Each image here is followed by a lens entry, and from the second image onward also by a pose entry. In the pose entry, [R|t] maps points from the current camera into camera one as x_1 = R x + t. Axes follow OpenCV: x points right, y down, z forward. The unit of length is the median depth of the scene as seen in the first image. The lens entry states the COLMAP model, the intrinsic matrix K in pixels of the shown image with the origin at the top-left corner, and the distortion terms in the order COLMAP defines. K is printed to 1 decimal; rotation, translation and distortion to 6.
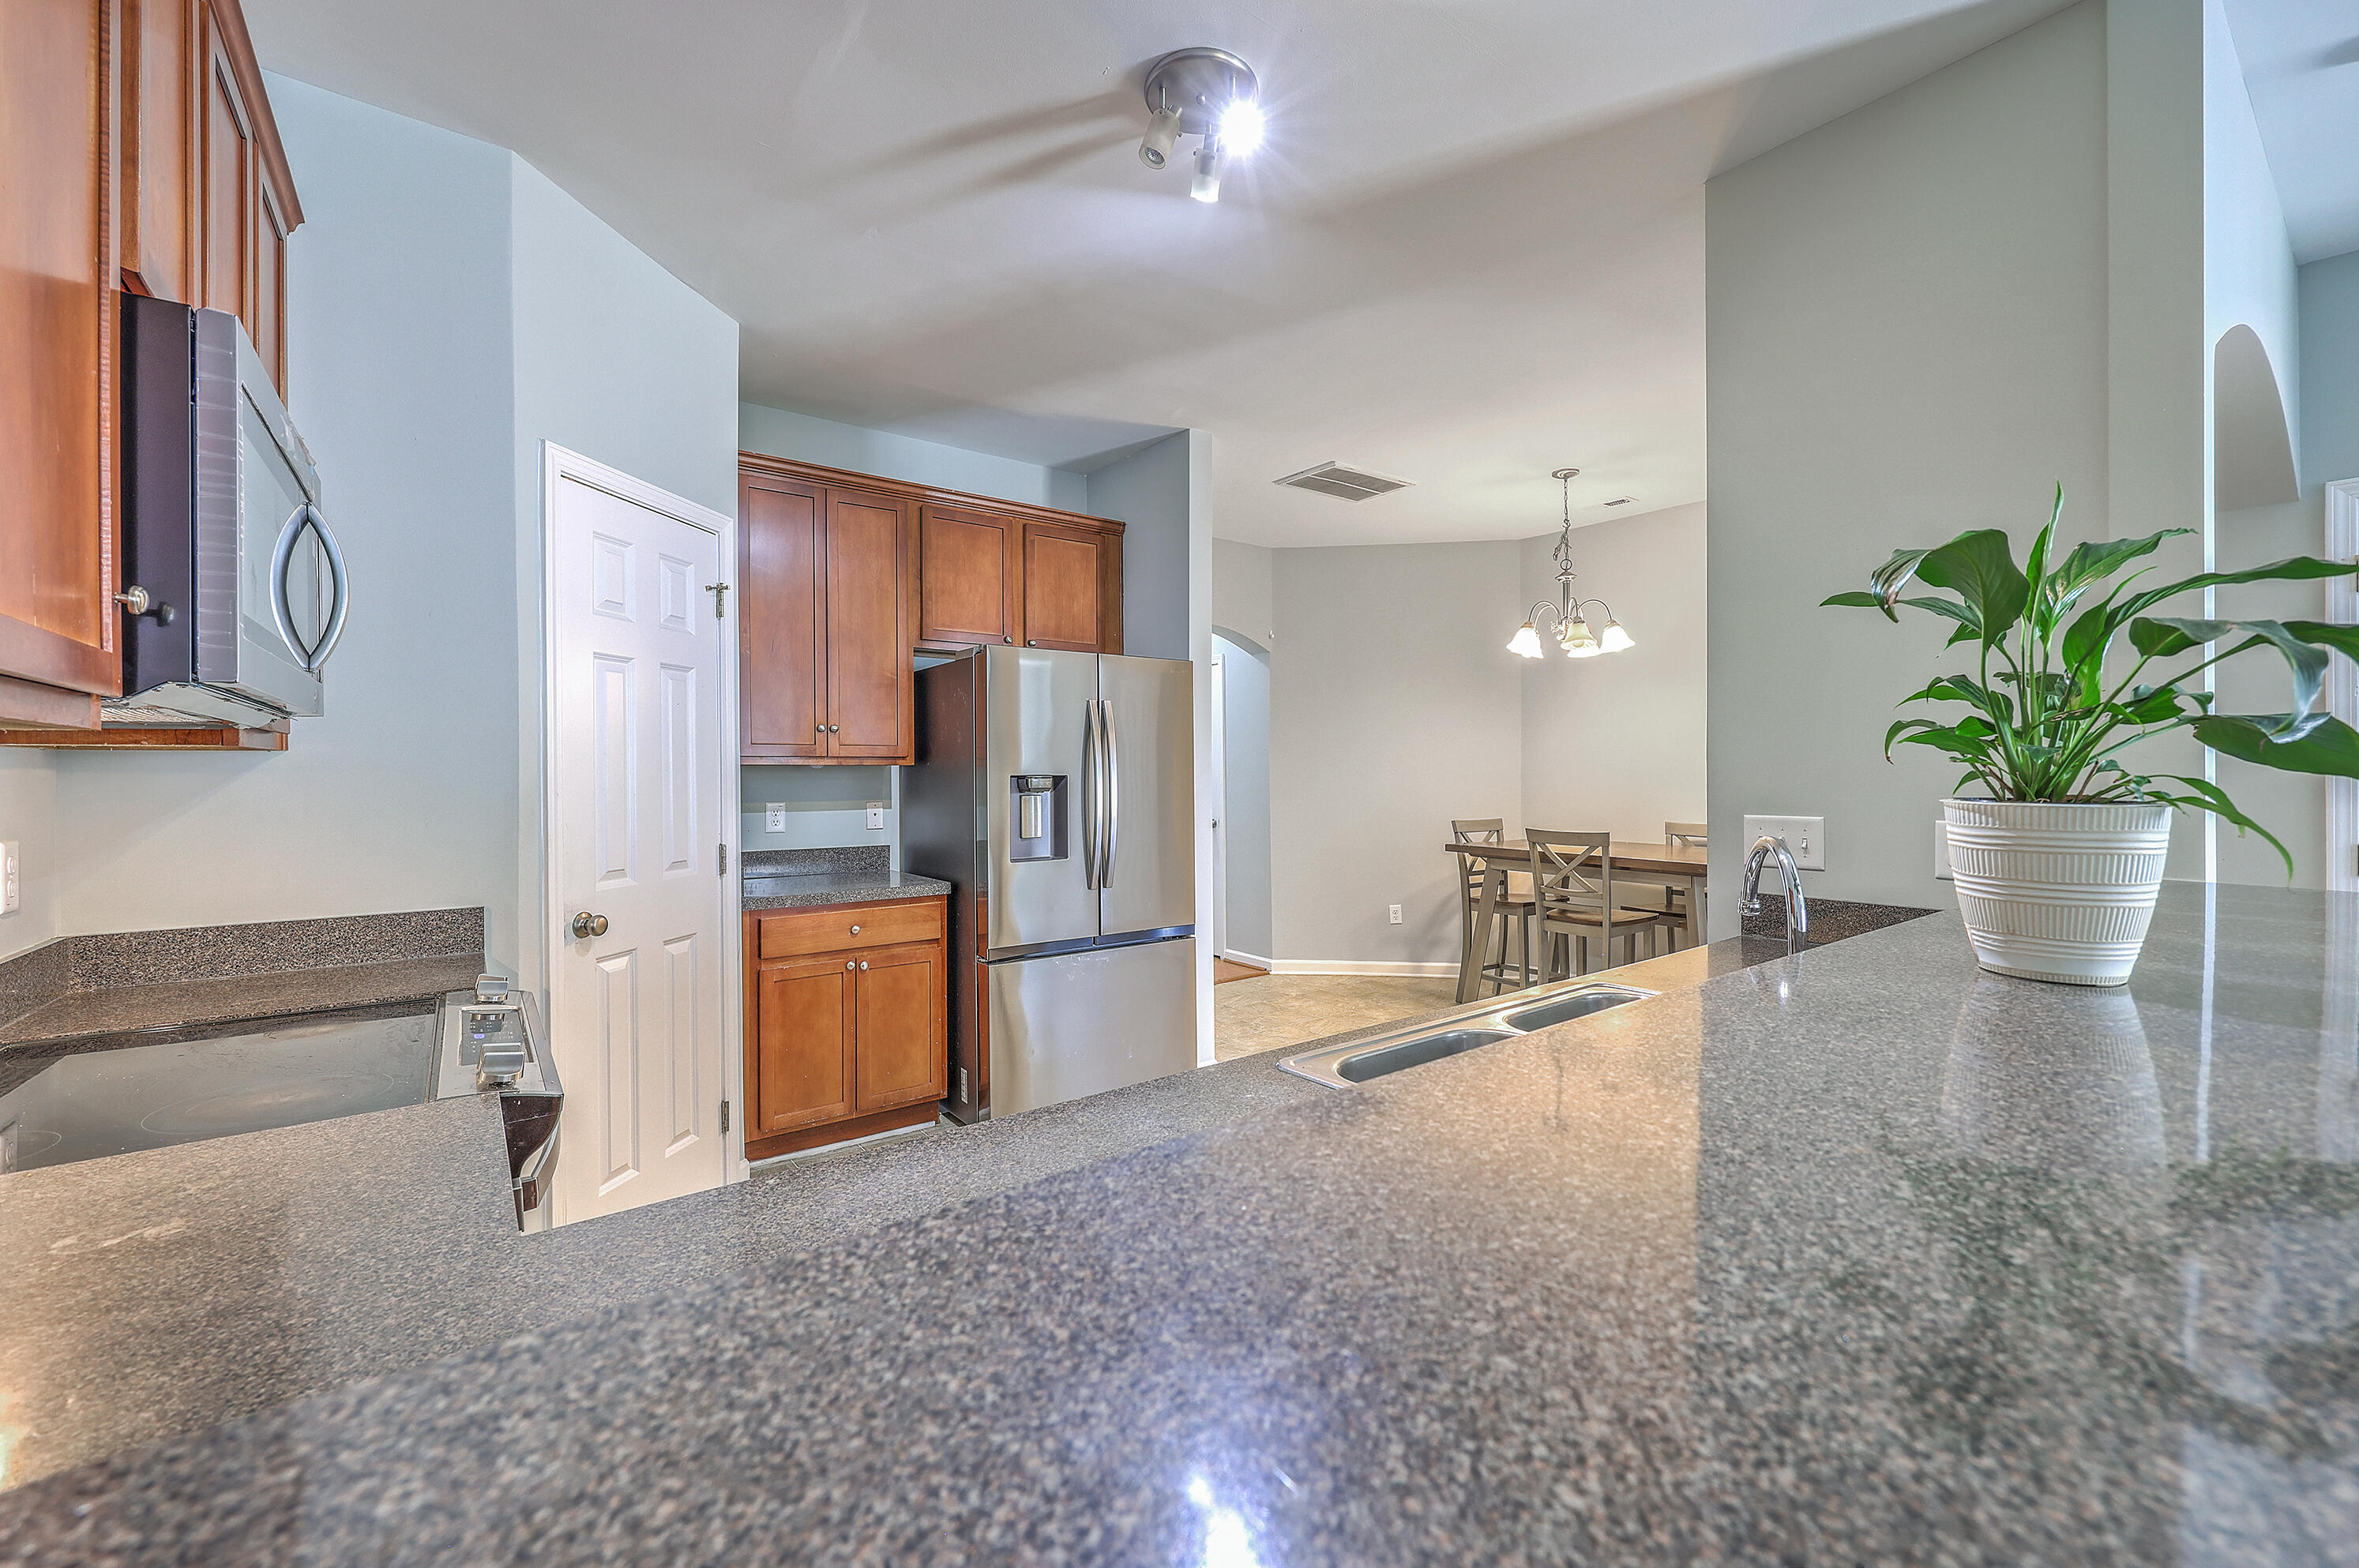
lens RADIAL K [[960.9, 0, 1200.6], [0, 960.9, 778.5], [0, 0, 1]] dist [0.002675, -0.000340]
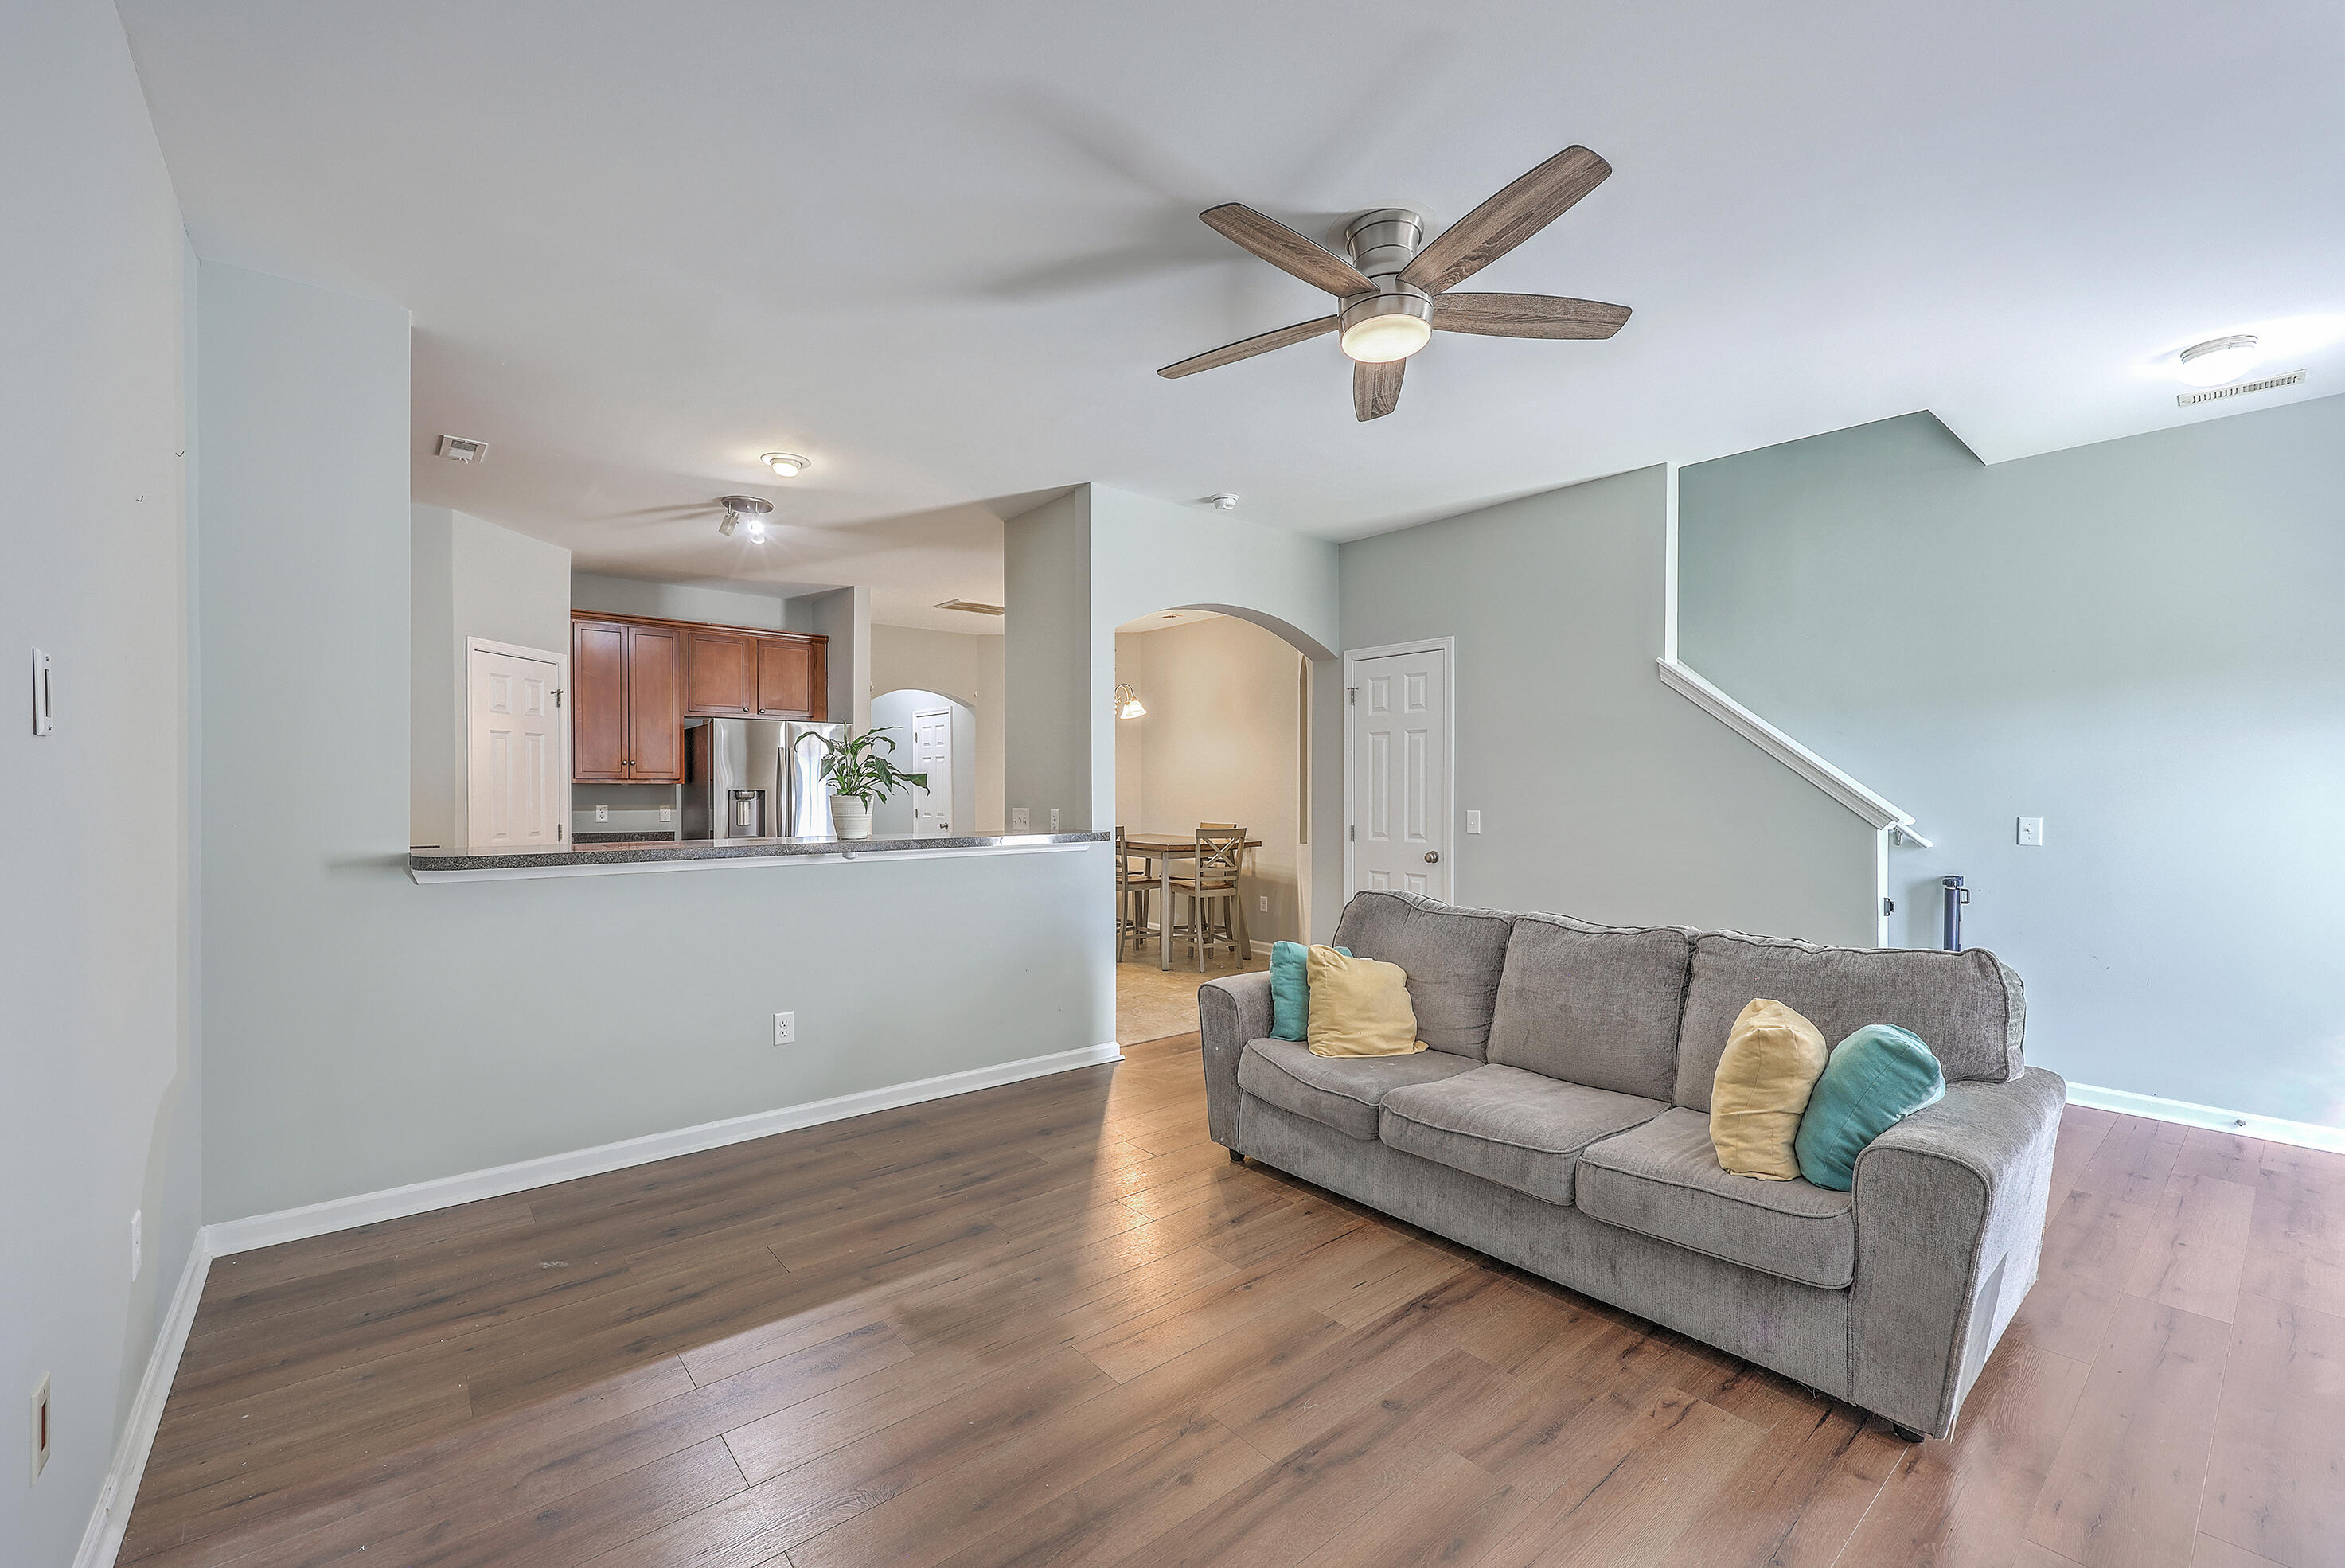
lens RADIAL K [[955.3, 0, 1177.1], [0, 955.3, 787.5], [0, 0, 1]] dist [0.002675, -0.000340]
pose [[0.998628, 0.003201, 0.052270, 0.494425], [-0.002913, 0.999980, -0.005574, -0.000074], [-0.052287, 0.005414, 0.998617, -0.757524]]
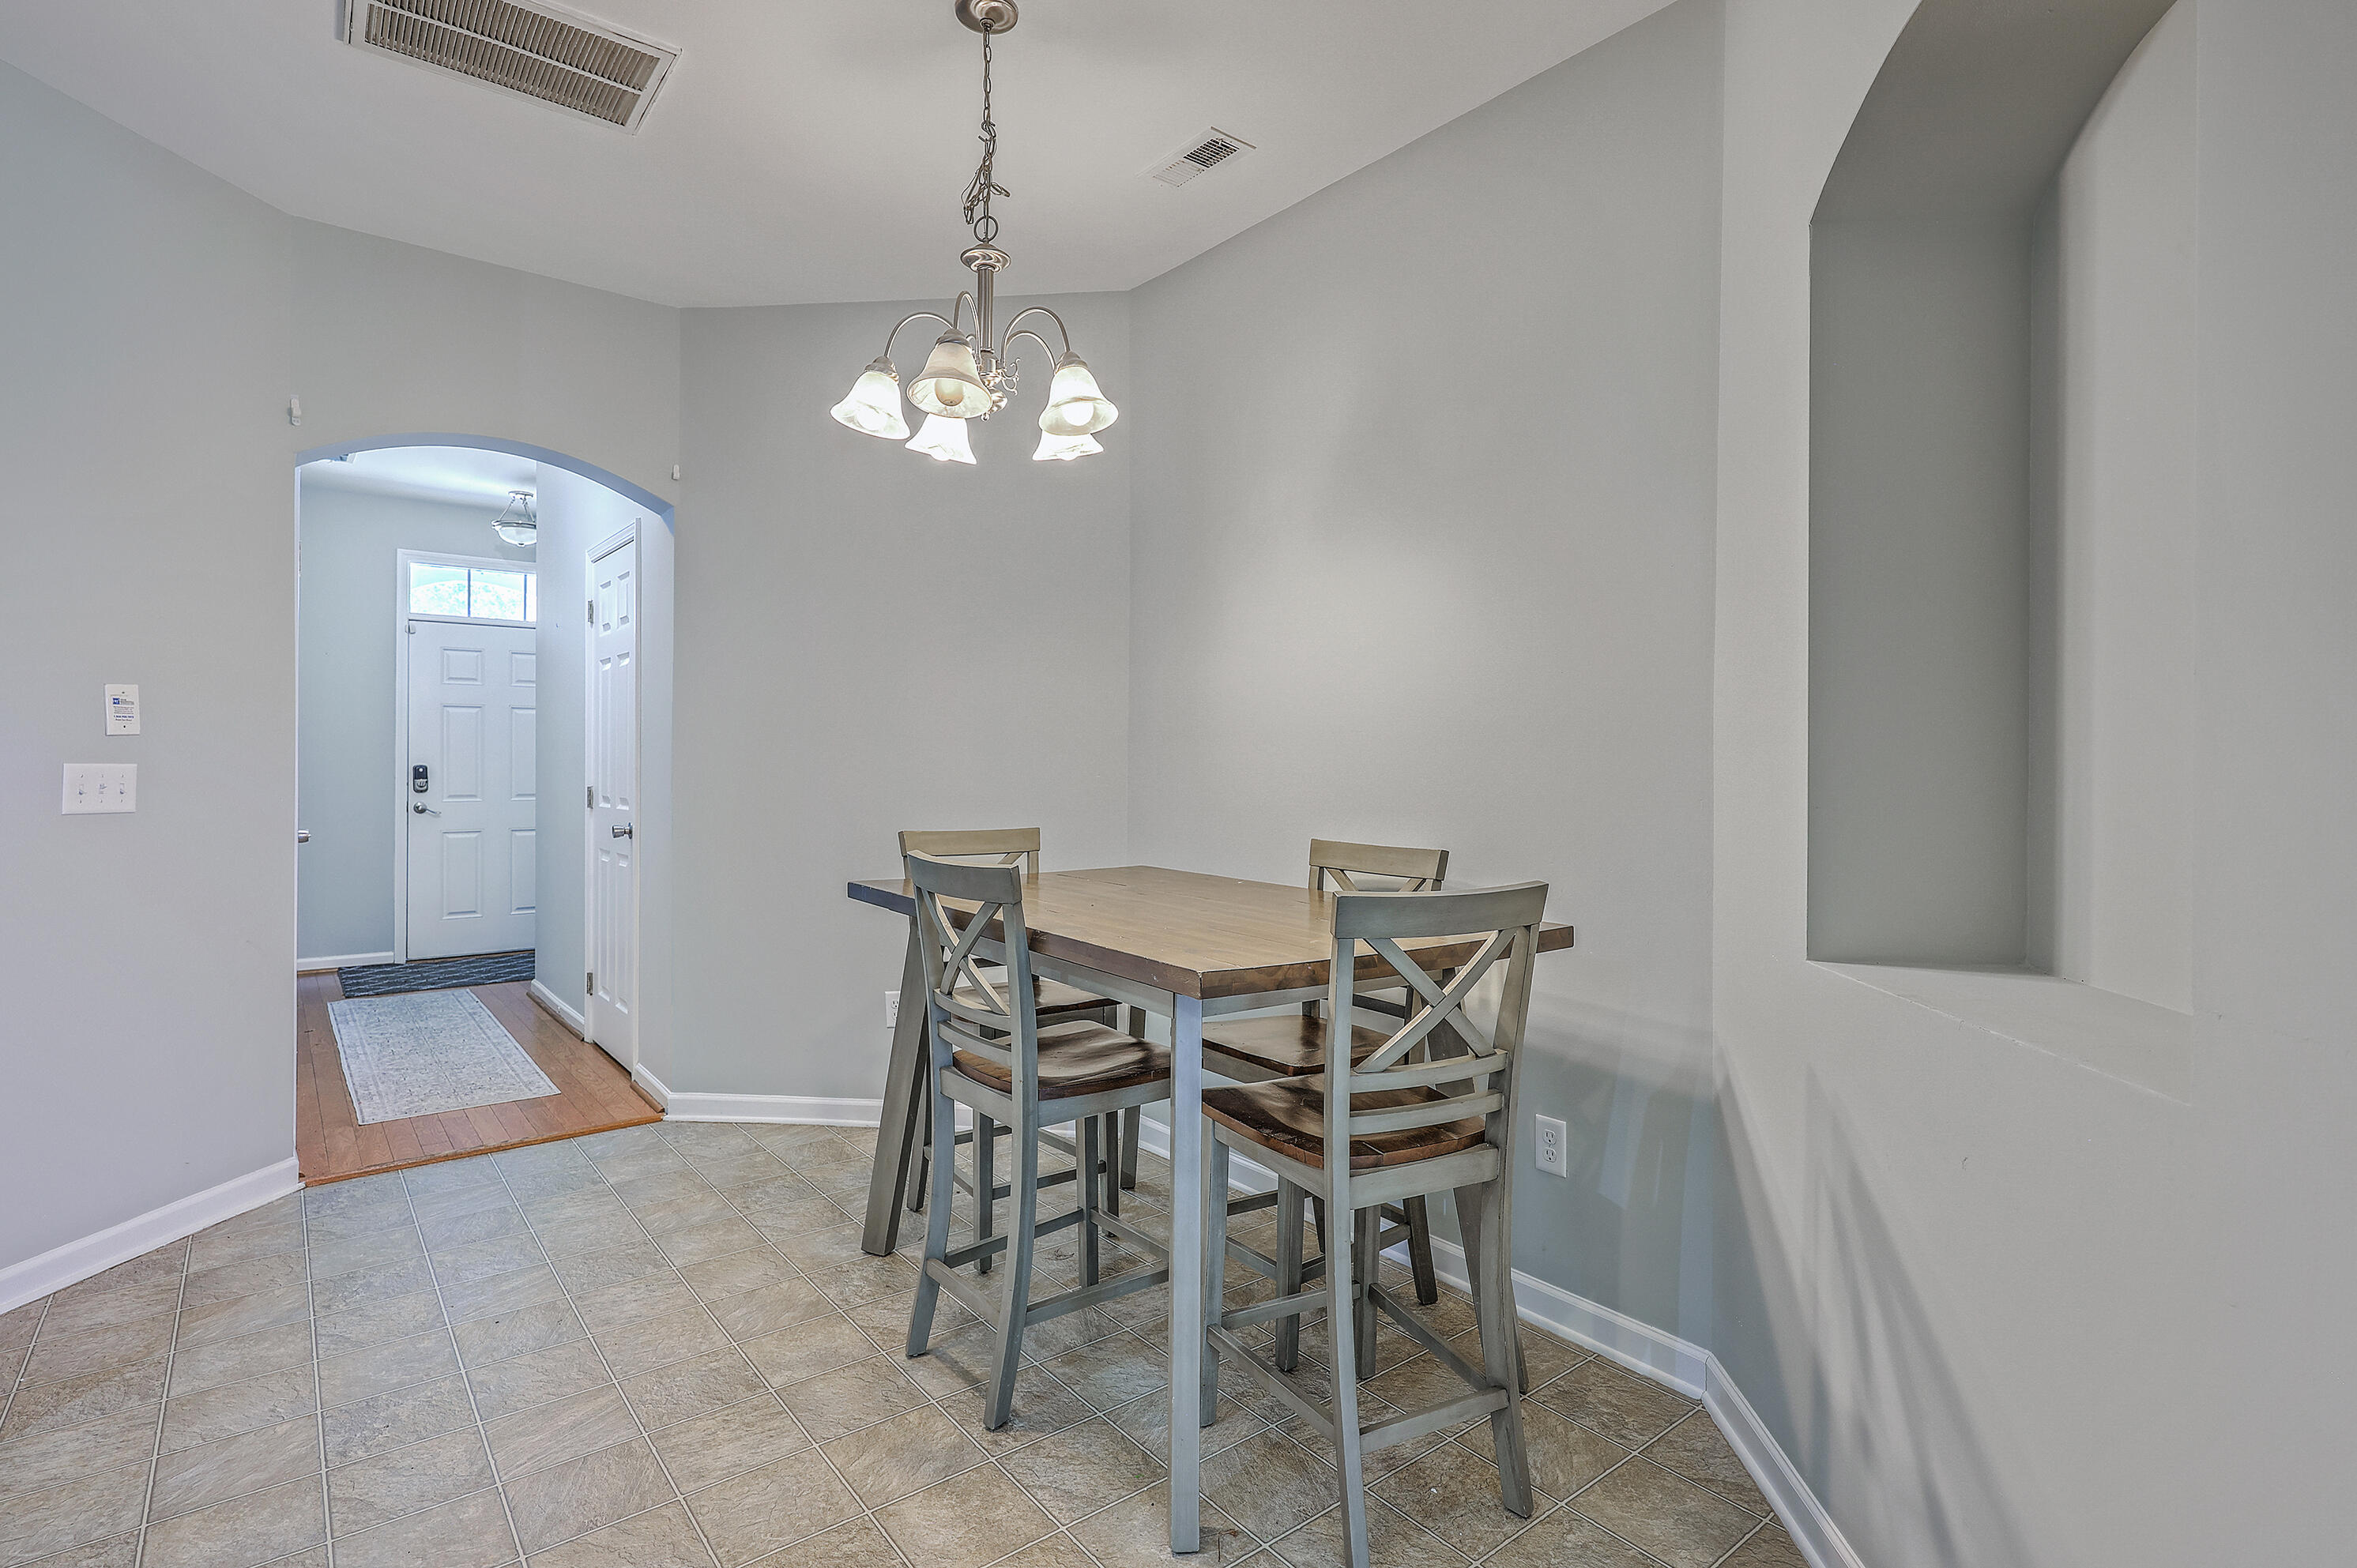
lens RADIAL K [[1121.6, 0, 1184.1], [0, 1121.6, 770.5], [0, 0, 1]] dist [0.005305, 0.000253]
pose [[0.999687, 0.011932, 0.022000, 0.551212], [-0.011848, 0.999922, -0.003983, 0.019335], [-0.022045, 0.003721, 0.999750, 0.611327]]
